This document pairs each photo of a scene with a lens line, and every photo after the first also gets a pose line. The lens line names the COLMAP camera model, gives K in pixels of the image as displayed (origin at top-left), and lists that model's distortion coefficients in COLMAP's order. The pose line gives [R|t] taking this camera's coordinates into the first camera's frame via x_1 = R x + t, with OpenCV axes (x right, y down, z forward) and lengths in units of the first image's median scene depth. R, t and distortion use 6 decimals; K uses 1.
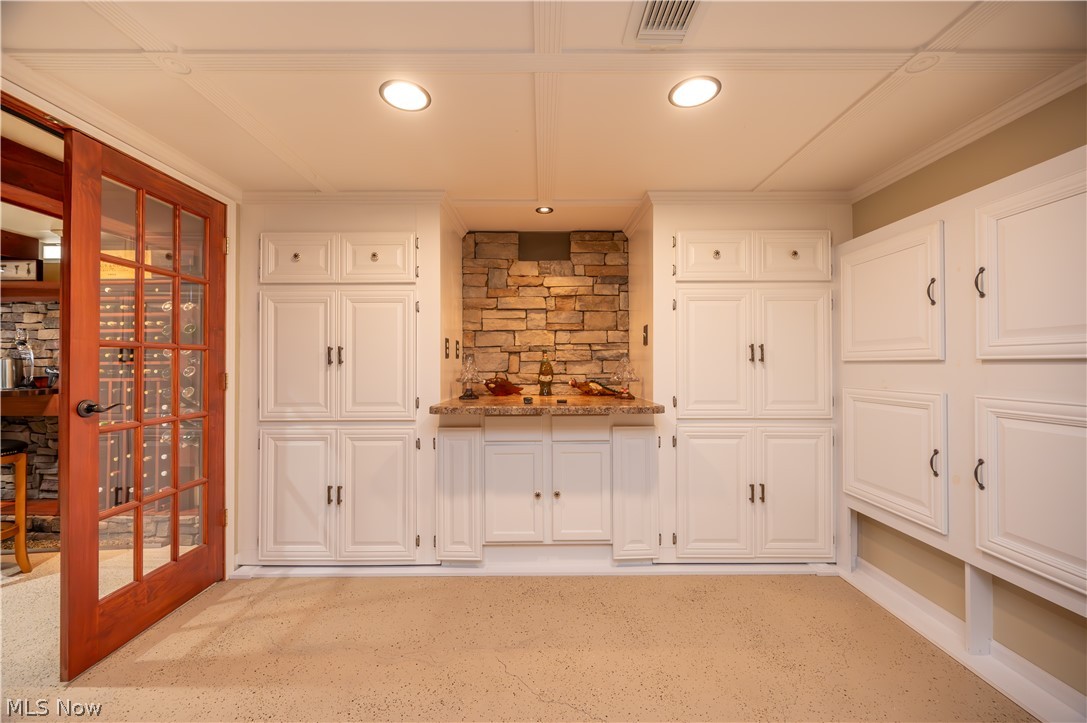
lens RADIAL K [[429.8, 0, 545.1], [0, 429.8, 359.0], [0, 0, 1]] dist [-0.003709, -0.000276]
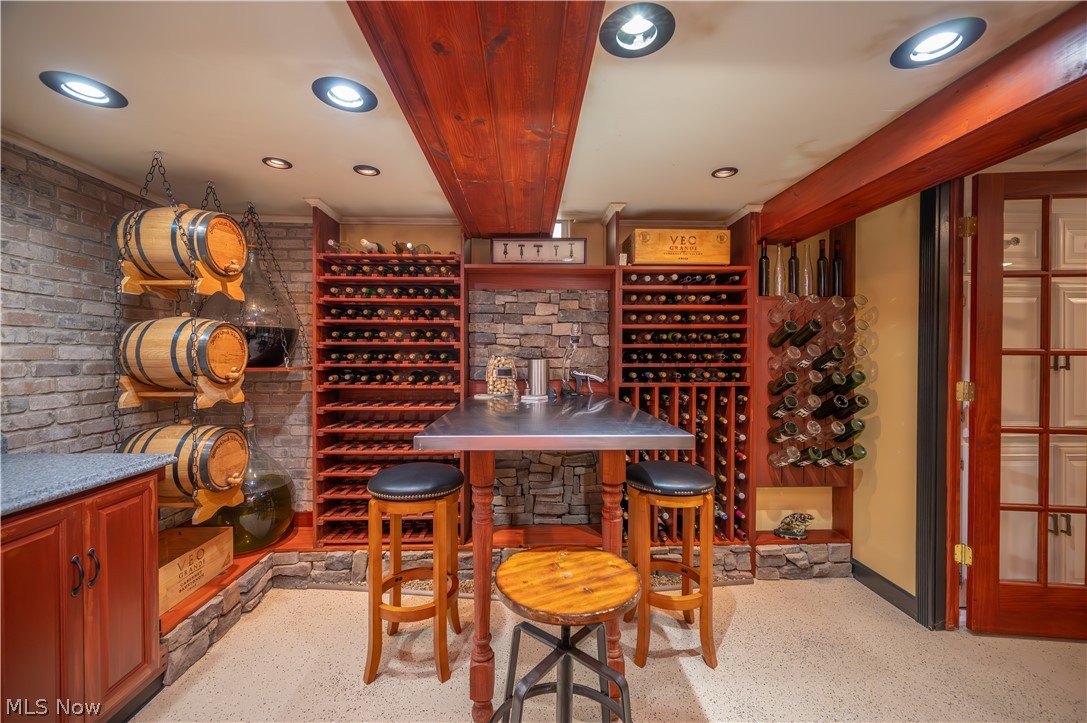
lens RADIAL K [[429.8, 0, 551.5], [0, 429.8, 356.9], [0, 0, 1]] dist [-0.003709, -0.000276]
pose [[0.998486, 0.005871, 0.054696, -1.545854], [-0.006628, 0.999885, 0.013663, -0.018703], [-0.054610, -0.014004, 0.998410, 0.203423]]
